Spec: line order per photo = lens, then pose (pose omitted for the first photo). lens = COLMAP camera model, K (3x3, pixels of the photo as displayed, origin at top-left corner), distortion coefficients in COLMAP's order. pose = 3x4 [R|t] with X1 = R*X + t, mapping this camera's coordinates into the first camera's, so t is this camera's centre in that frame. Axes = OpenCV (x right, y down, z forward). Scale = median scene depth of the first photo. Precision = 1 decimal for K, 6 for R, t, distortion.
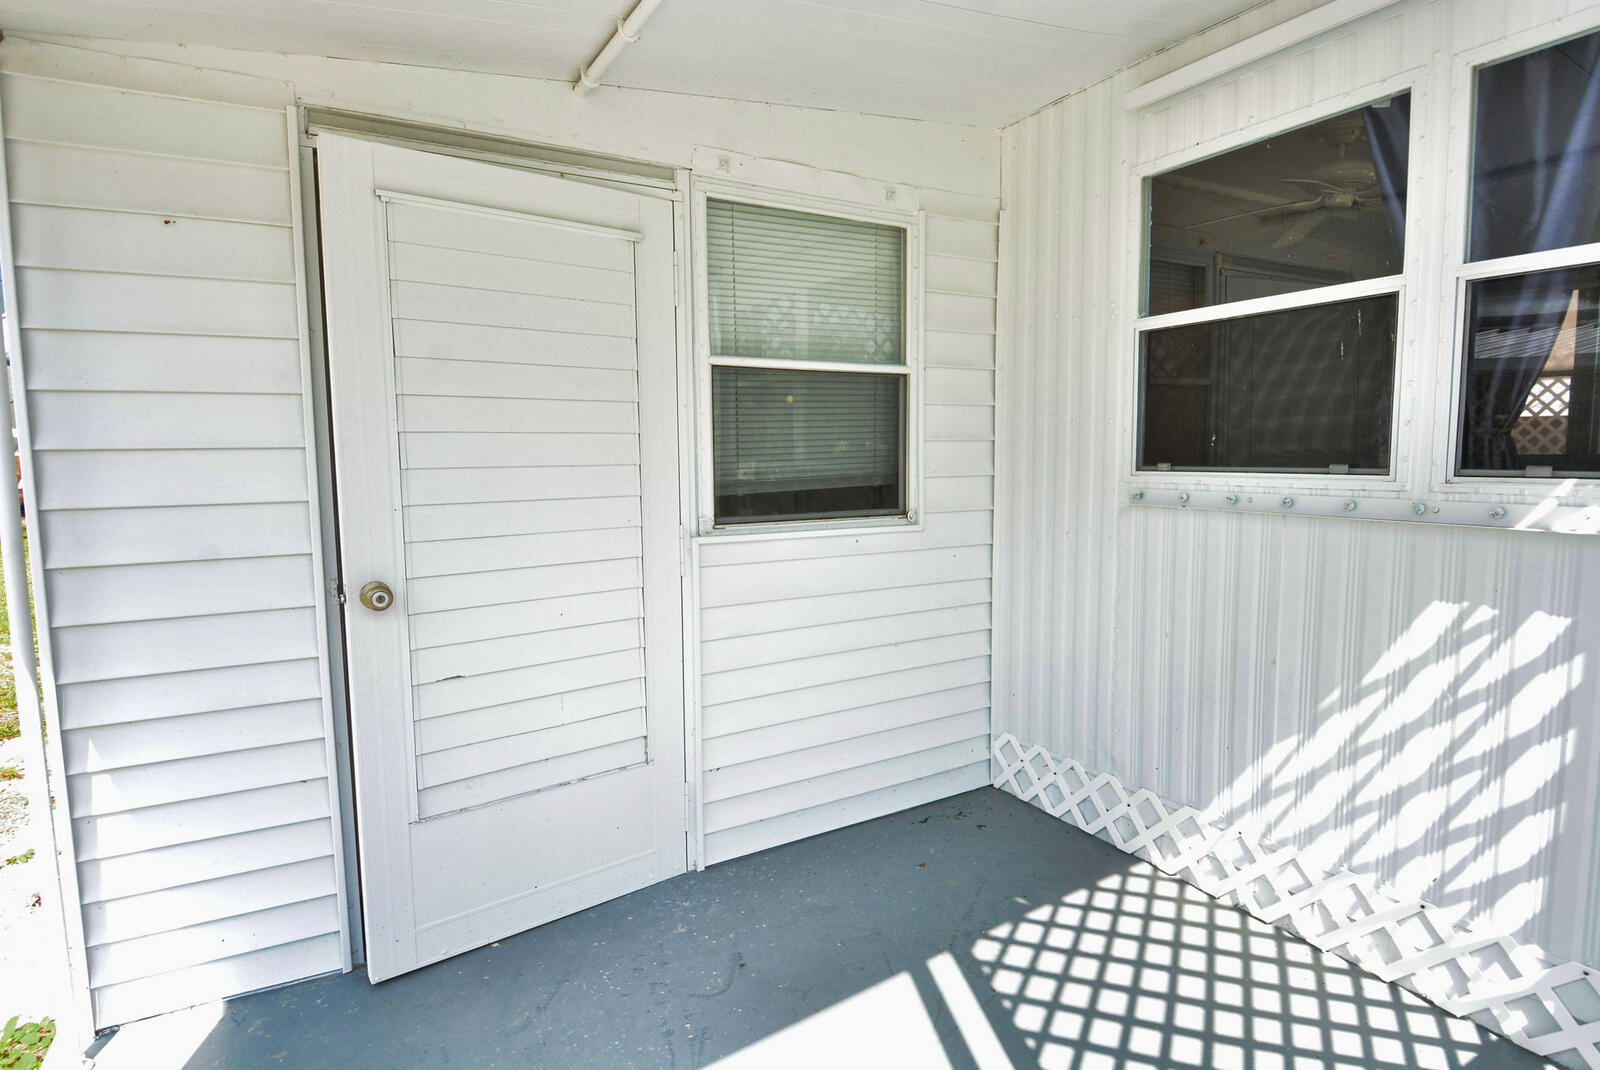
lens RADIAL K [[845.6, 0, 801.9], [0, 845.6, 549.9], [0, 0, 1]] dist [0.013117, -0.022616]
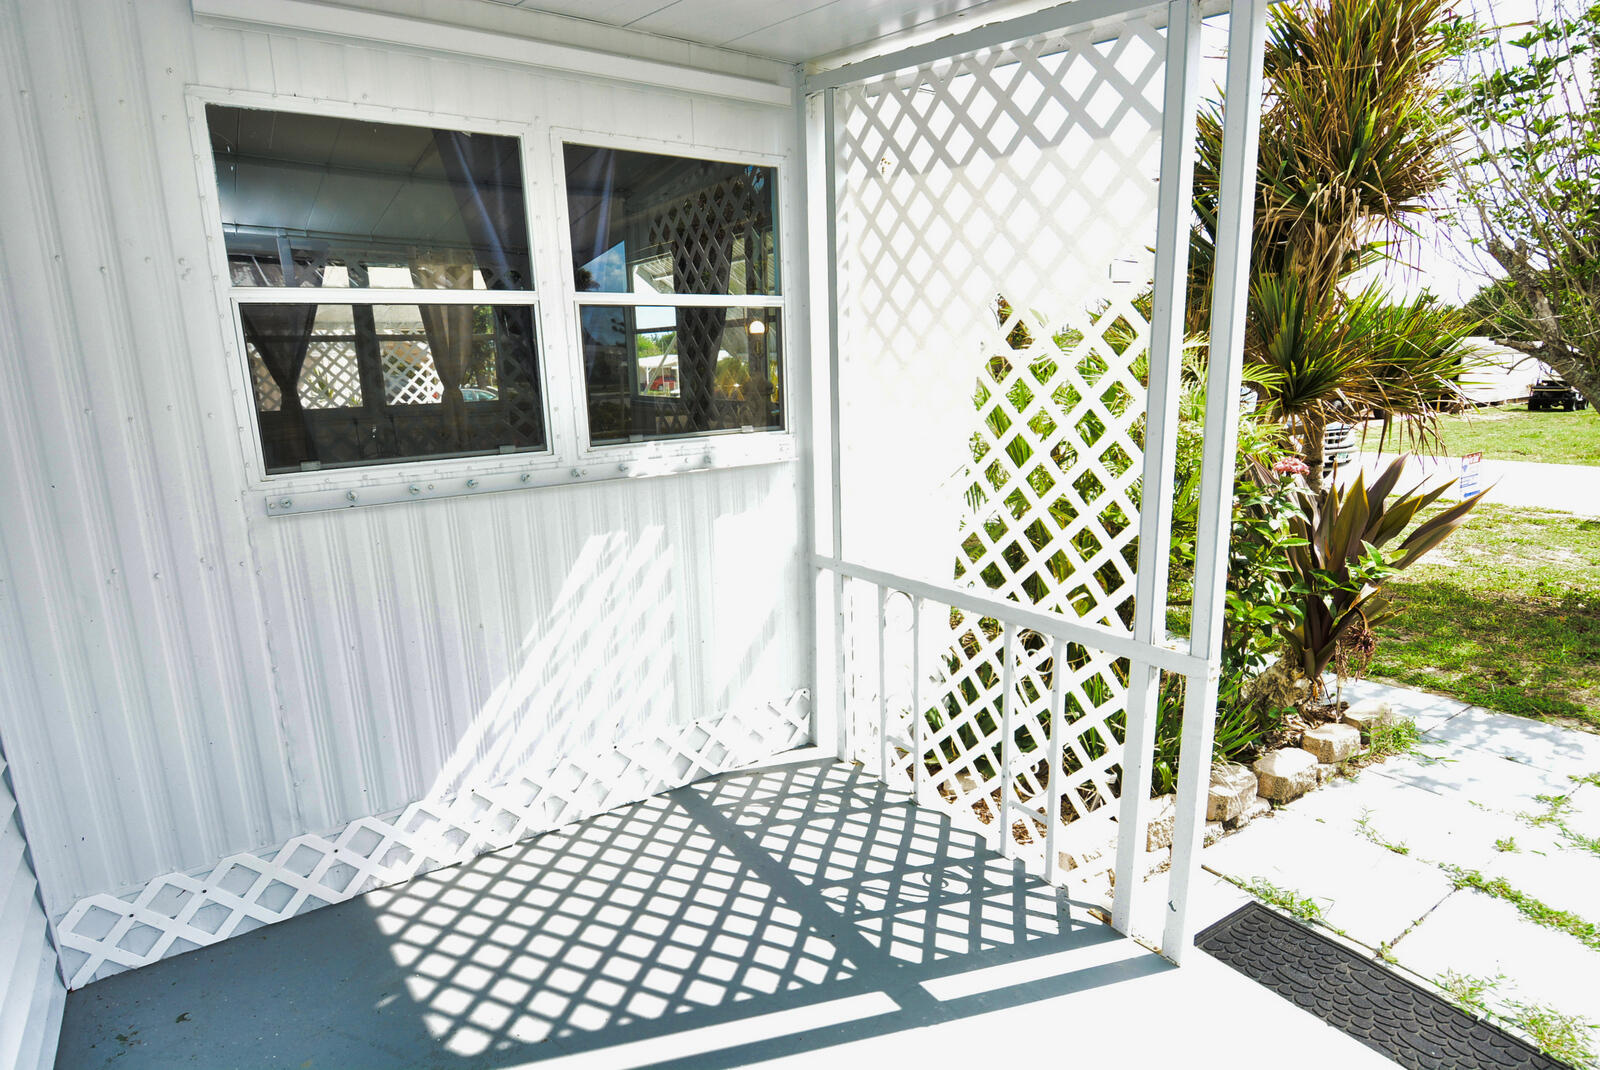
lens RADIAL K [[845.6, 0, 811.5], [0, 845.6, 546.7], [0, 0, 1]] dist [0.013117, -0.022616]
pose [[-0.100670, -0.209433, 0.972627, -0.577646], [0.144224, 0.964196, 0.222545, -0.162555], [-0.984411, 0.162680, -0.066860, 0.666662]]
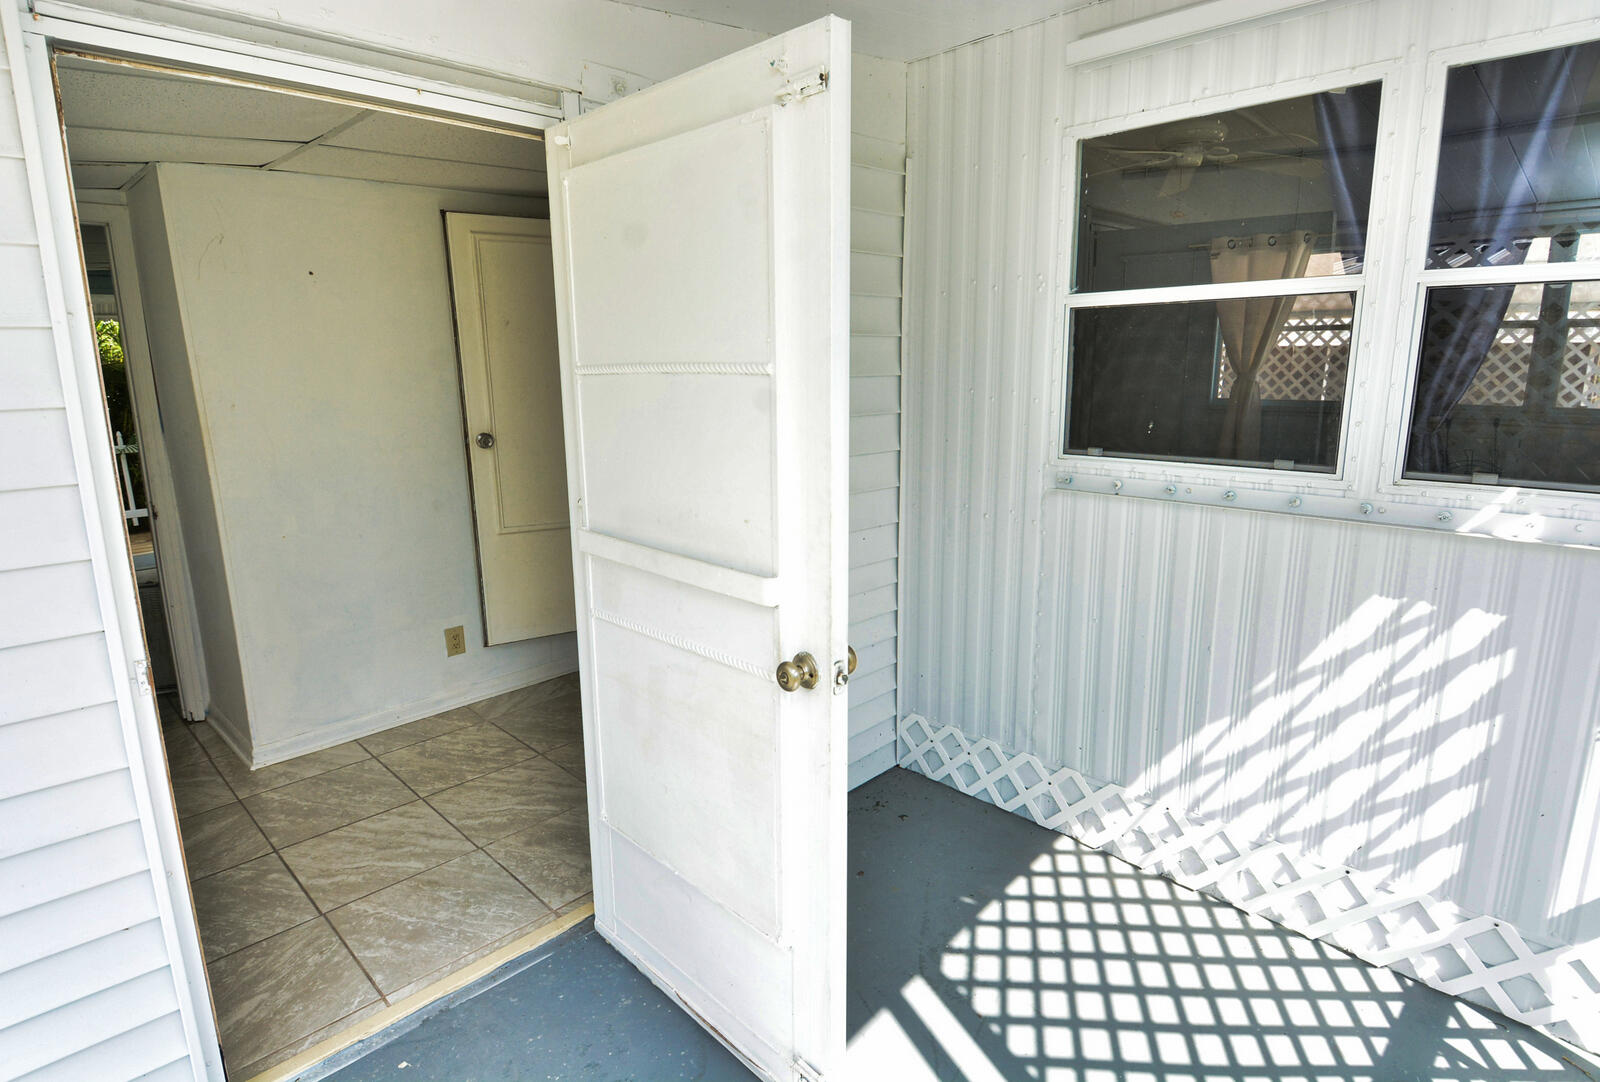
lens RADIAL K [[857.6, 0, 805.8], [0, 857.6, 549.8], [0, 0, 1]] dist [0.010078, -0.015182]
pose [[0.964247, -0.056348, 0.258945, -0.184256], [0.030832, 0.994351, 0.101567, -0.113330], [-0.263205, -0.089952, 0.960537, 0.150865]]
